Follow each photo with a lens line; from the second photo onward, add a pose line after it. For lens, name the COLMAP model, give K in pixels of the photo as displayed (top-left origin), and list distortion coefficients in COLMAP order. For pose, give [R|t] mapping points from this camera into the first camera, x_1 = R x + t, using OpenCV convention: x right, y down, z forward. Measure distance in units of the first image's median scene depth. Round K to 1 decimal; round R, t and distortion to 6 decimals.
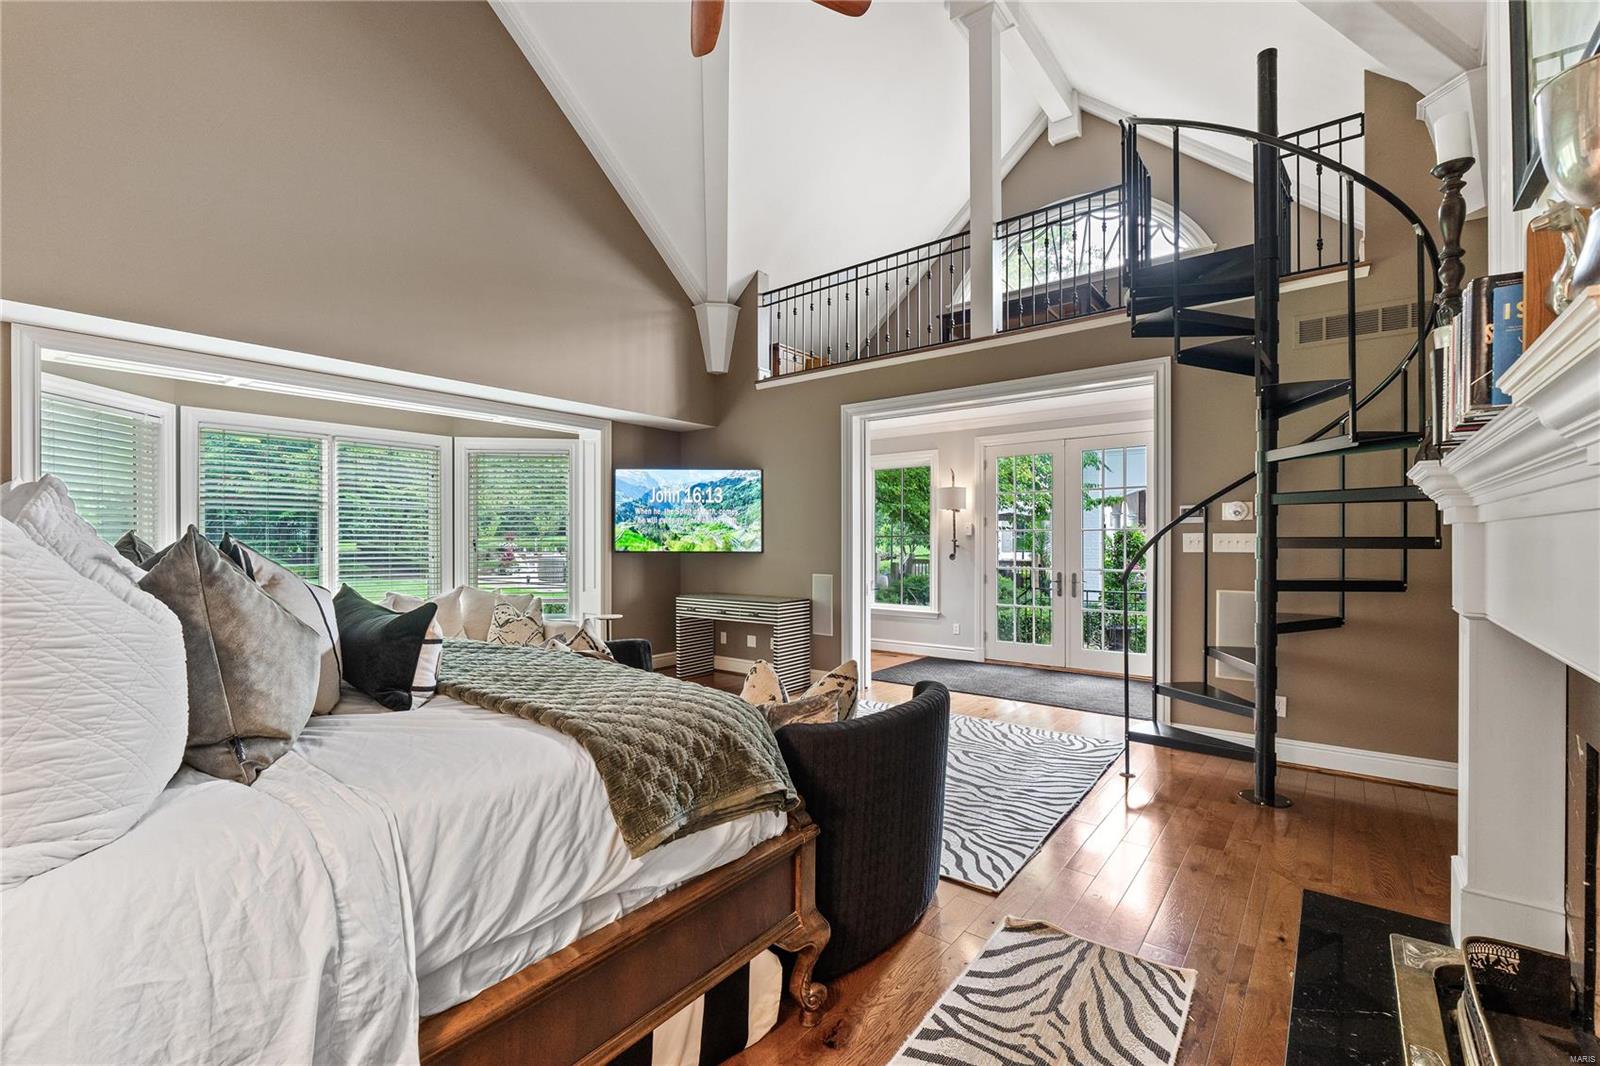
lens RADIAL K [[682.8, 0, 799.3], [0, 682.8, 535.9], [0, 0, 1]] dist [-0.007467, -0.000750]
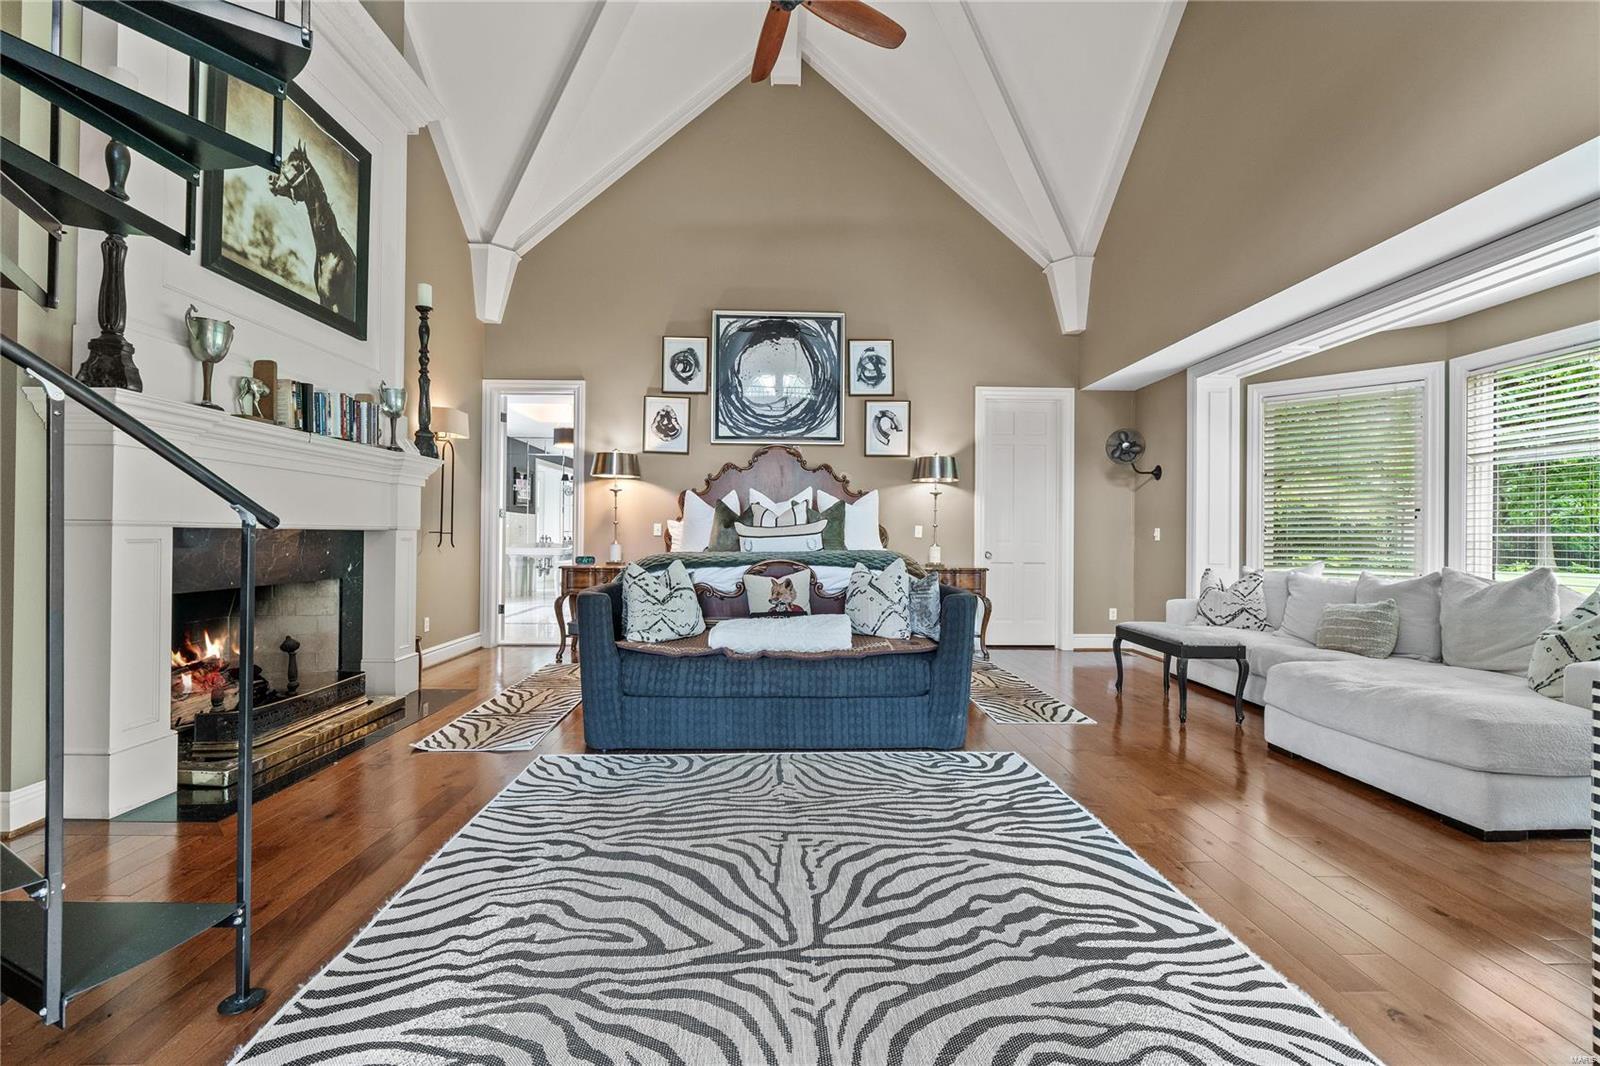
lens RADIAL K [[682.8, 0, 792.1], [0, 682.8, 533.0], [0, 0, 1]] dist [-0.007467, -0.000750]
pose [[-0.771184, -0.008949, -0.636549, 0.609829], [-0.006607, 0.999960, -0.006054, 0.093272], [0.636578, -0.000463, -0.771212, 1.878567]]
